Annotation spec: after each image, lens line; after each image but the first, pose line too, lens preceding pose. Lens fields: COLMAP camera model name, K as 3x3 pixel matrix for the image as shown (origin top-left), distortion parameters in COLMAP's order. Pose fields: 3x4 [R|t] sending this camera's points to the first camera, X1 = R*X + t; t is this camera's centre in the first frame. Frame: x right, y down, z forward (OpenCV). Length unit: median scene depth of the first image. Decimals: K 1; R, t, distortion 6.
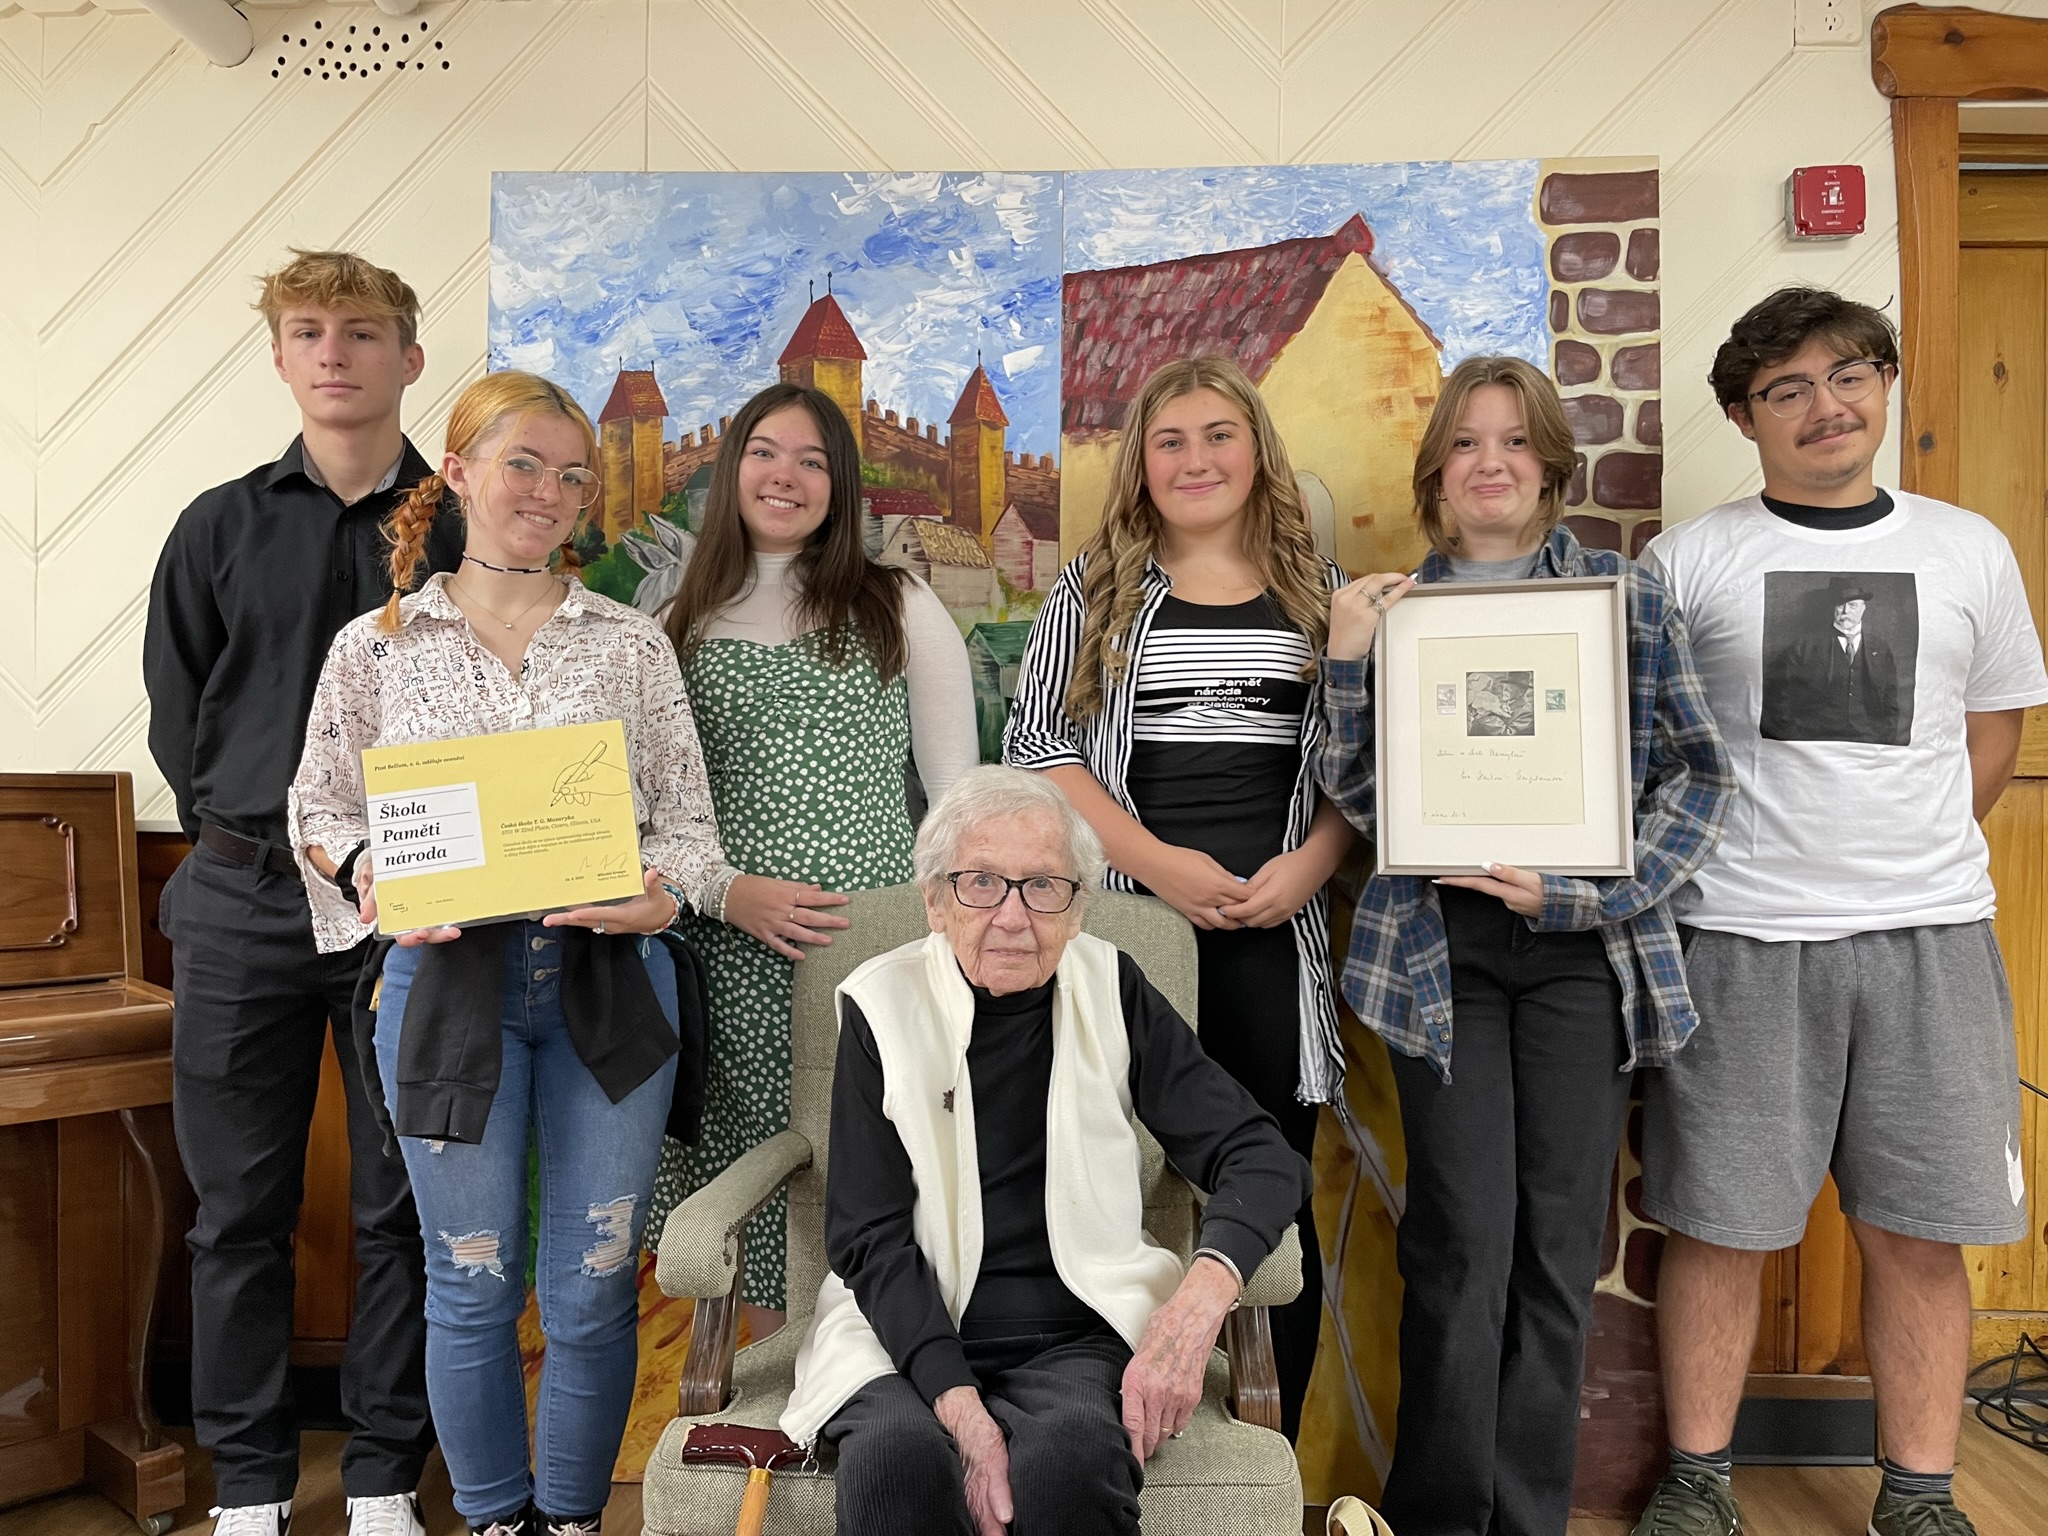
lens RADIAL K [[1564.0, 0, 987.0], [0, 1564.0, 763.2], [0, 0, 1]] dist [0.096889, -0.134187]
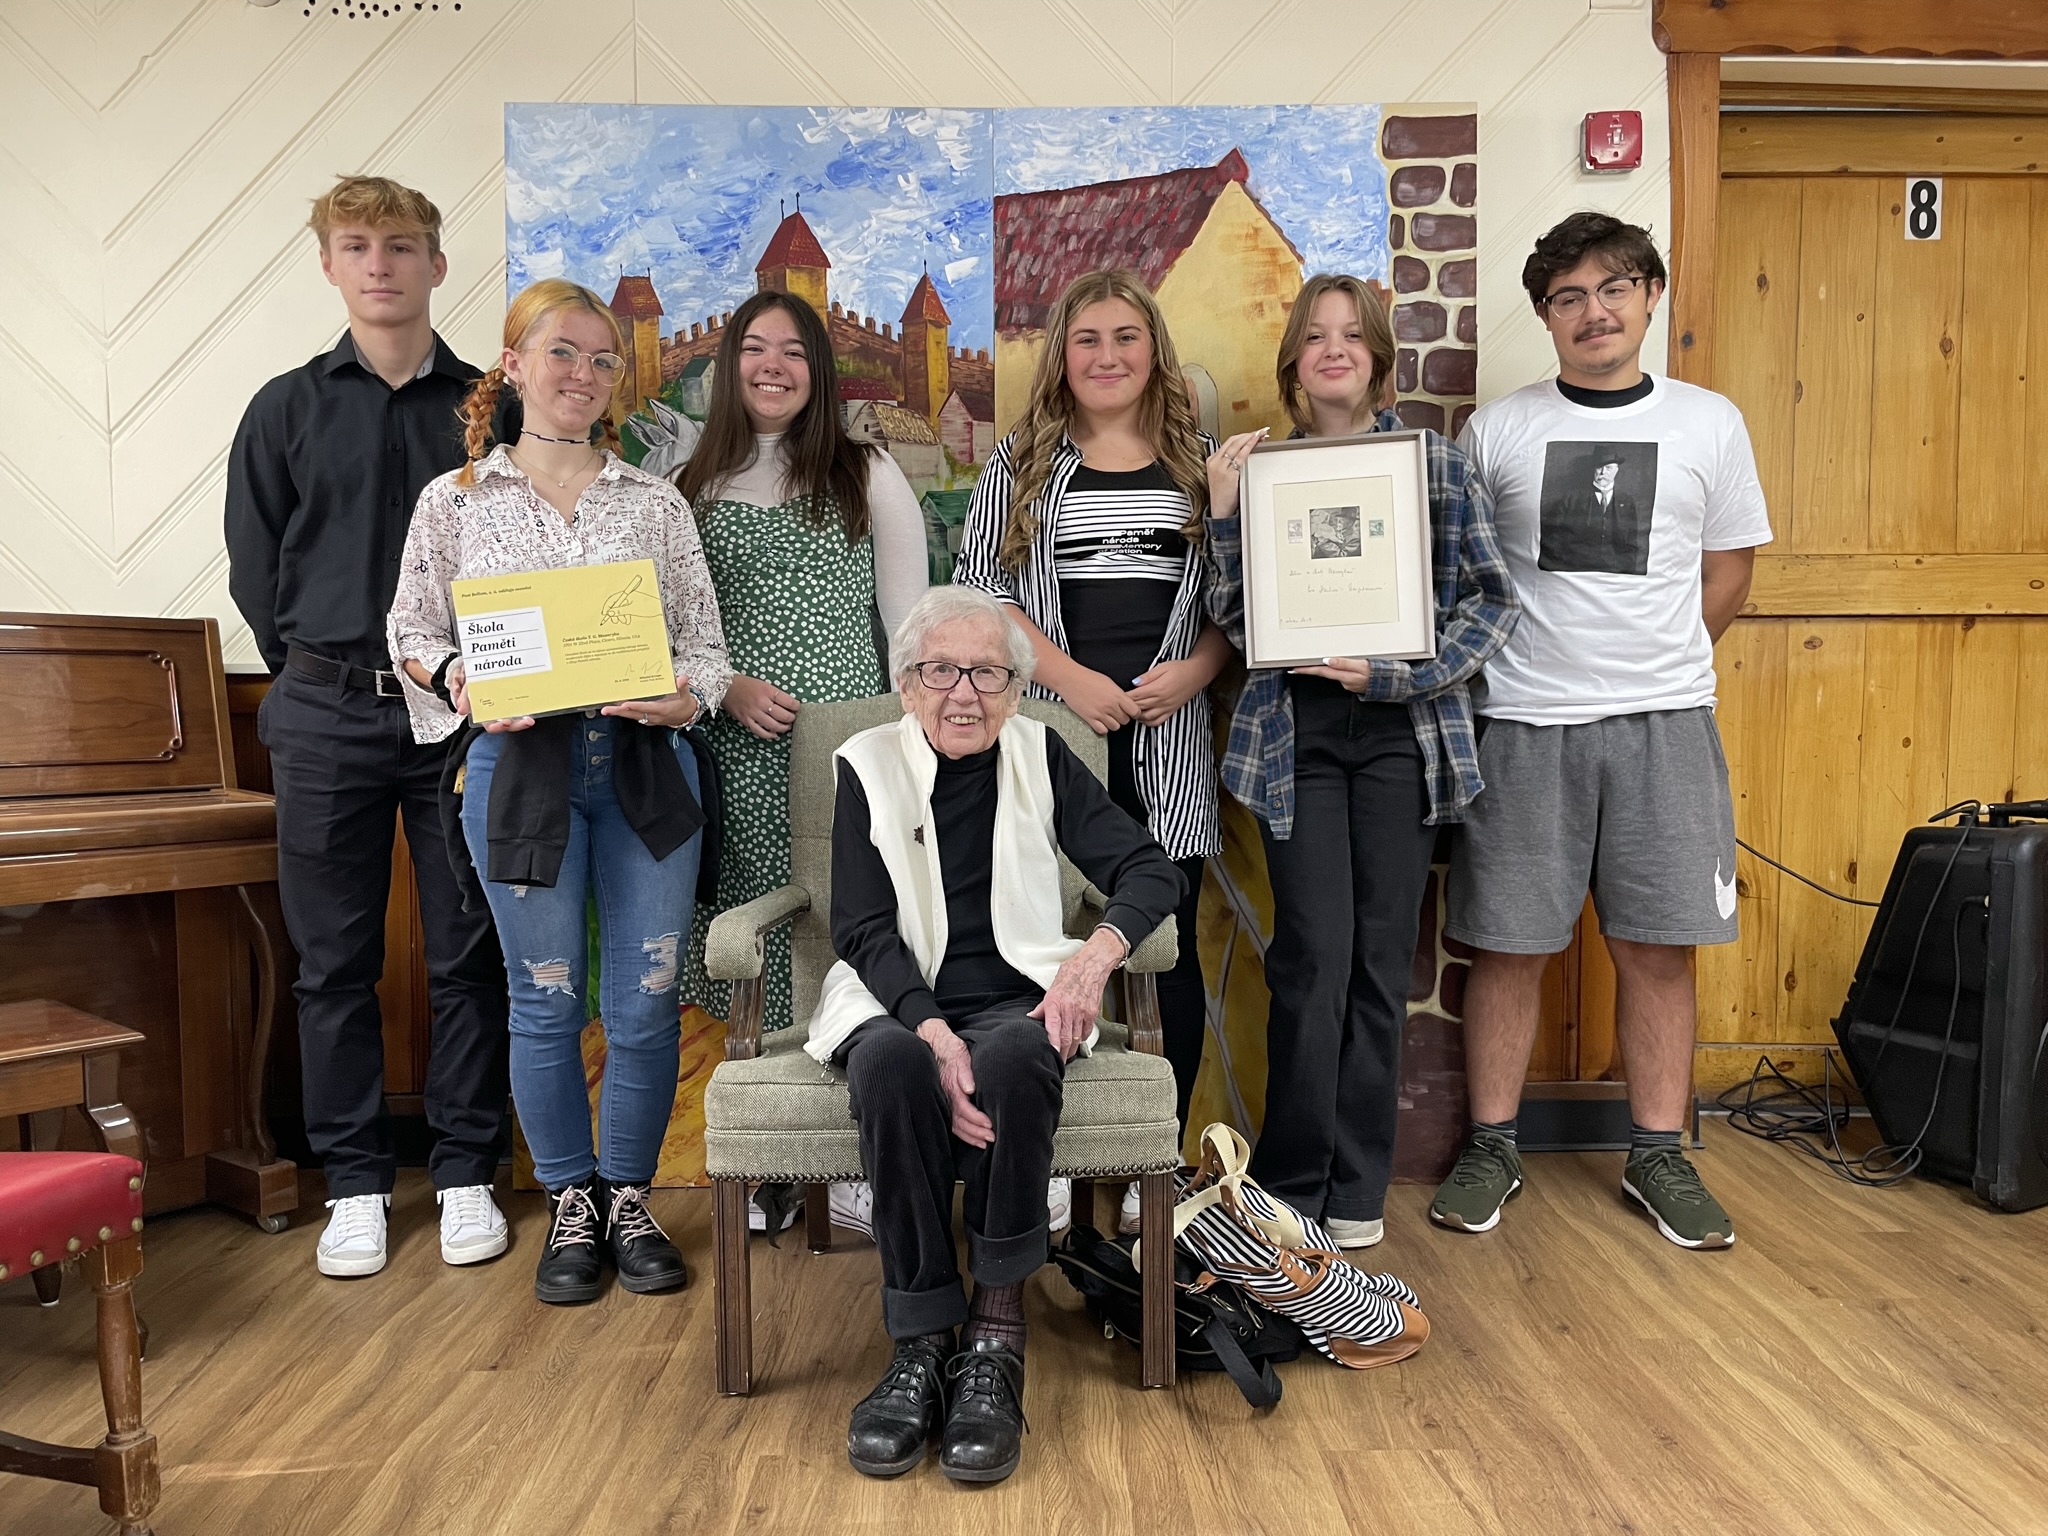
lens RADIAL K [[1542.8, 0, 1024.0], [0, 1542.8, 768.0], [0, 0, 1]] dist [0.092200, -0.124130]
pose [[0.997690, -0.016436, 0.065909, -0.014517], [0.012376, 0.998028, 0.061536, 0.052298], [-0.066790, -0.060578, 0.995926, -0.212934]]
